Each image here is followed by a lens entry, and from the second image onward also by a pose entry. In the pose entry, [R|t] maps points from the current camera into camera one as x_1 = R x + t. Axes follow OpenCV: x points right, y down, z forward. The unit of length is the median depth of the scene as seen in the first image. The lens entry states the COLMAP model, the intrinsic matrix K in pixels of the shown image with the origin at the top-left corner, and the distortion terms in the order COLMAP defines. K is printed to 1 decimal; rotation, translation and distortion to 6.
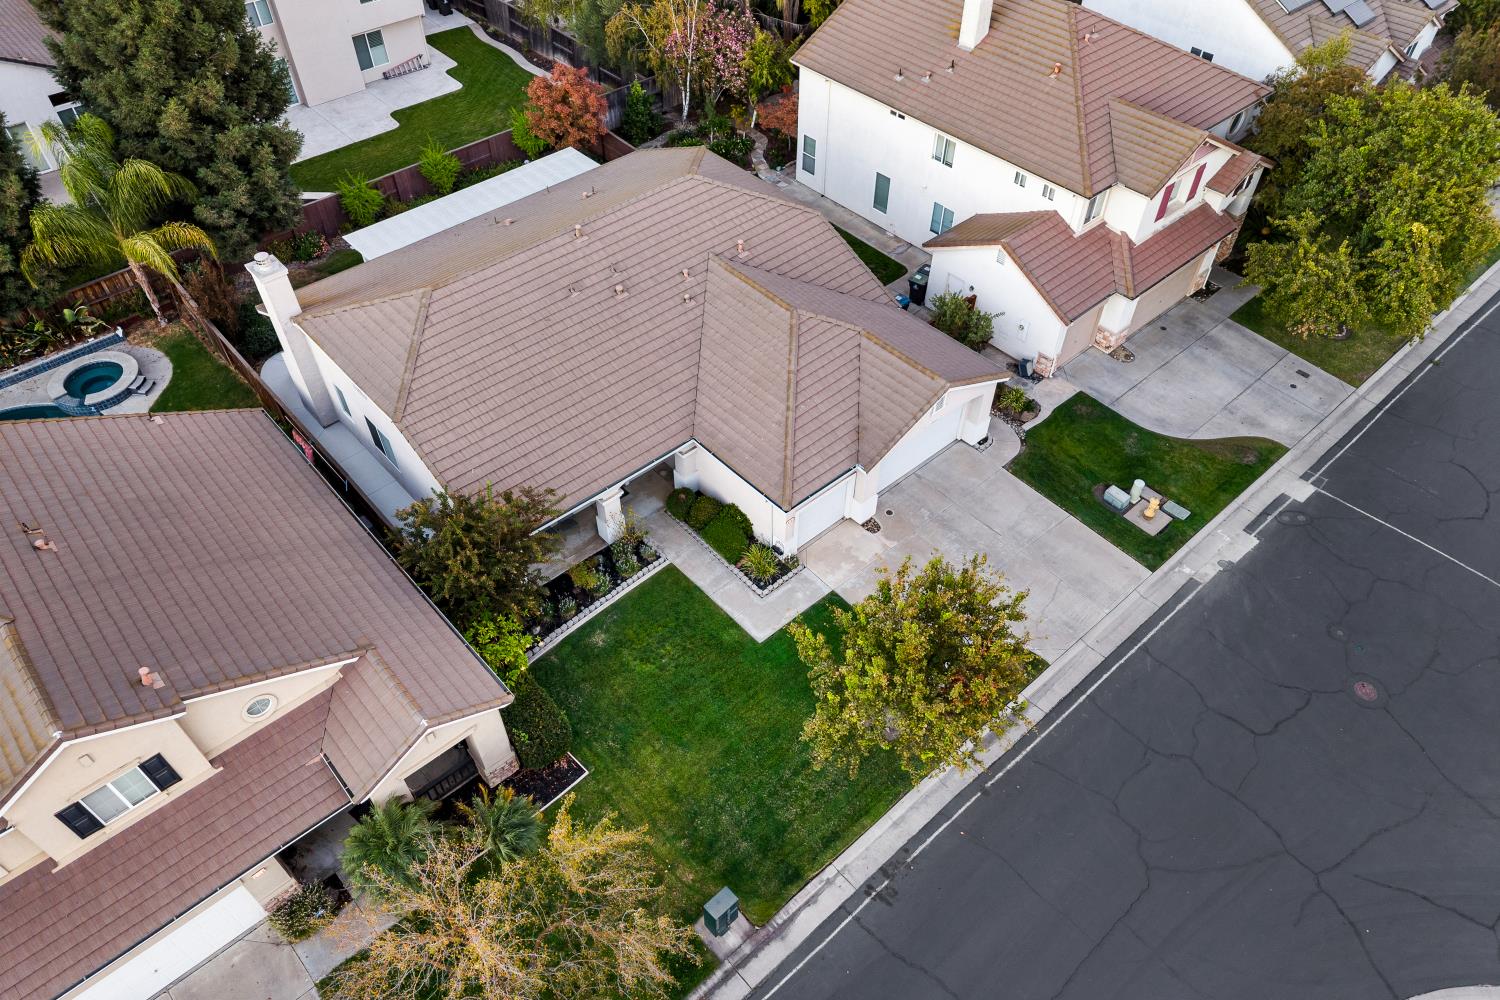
lens RADIAL K [[1002.0, 0, 749.2], [0, 1002.0, 502.6], [0, 0, 1]] dist [0.011955, -0.005974]
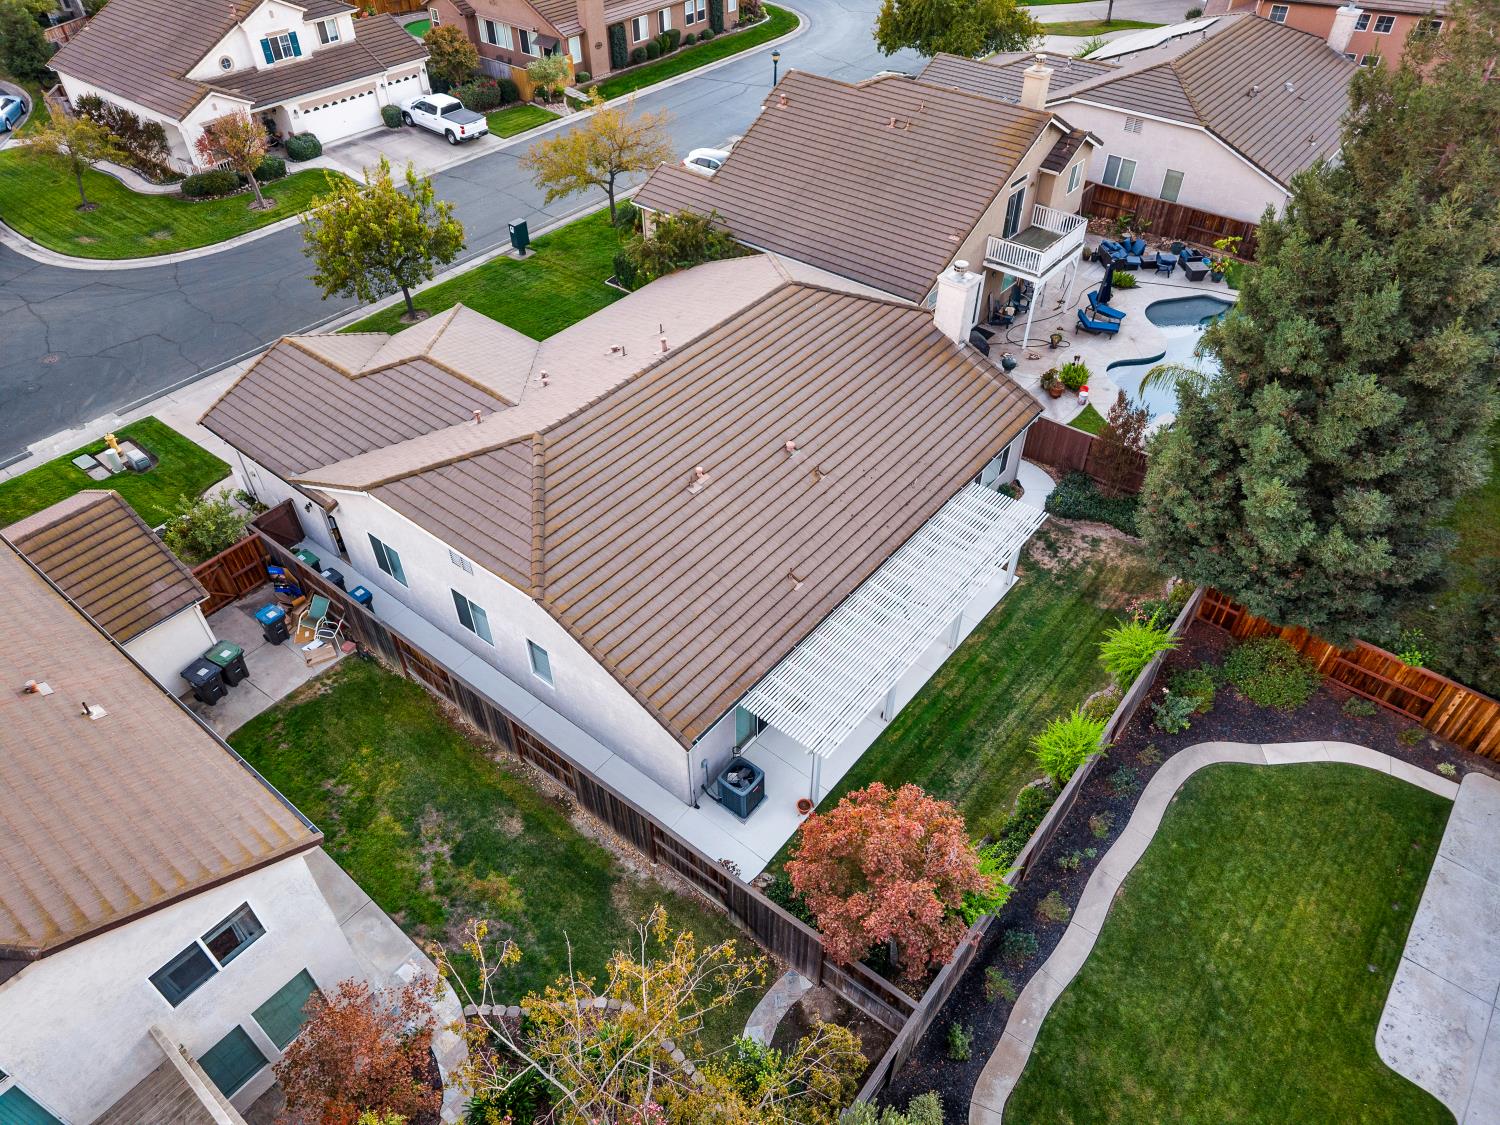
lens RADIAL K [[1033.6, 0, 748.6], [0, 1033.6, 558.4], [0, 0, 1]] dist [0.014619, 0.002461]
pose [[-0.987915, 0.098912, -0.119336, -0.120470], [-0.117342, 0.025753, 0.992758, -1.194094], [0.101269, 0.994763, -0.013835, 1.243374]]
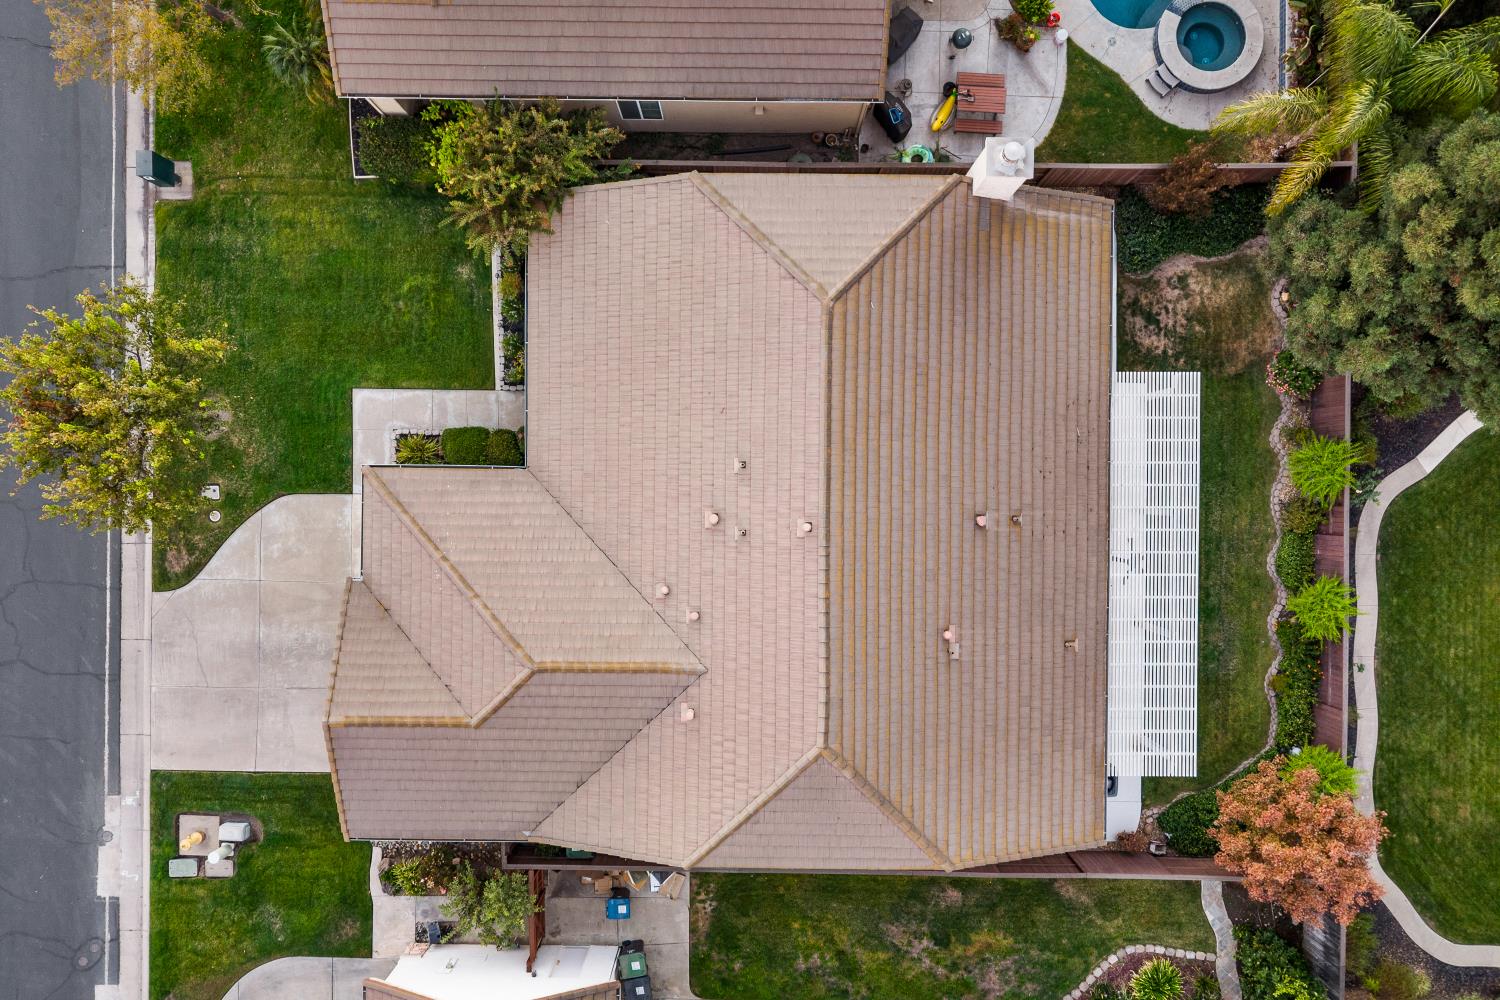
lens RADIAL K [[1002.0, 0, 750.7], [0, 1002.0, 498.1], [0, 0, 1]] dist [0.011955, -0.005974]
pose [[-0.678318, 0.734767, 0.001321, -0.164416], [-0.543378, -0.502841, 0.672228, -0.733493], [0.494595, 0.455267, 0.740343, 0.462449]]
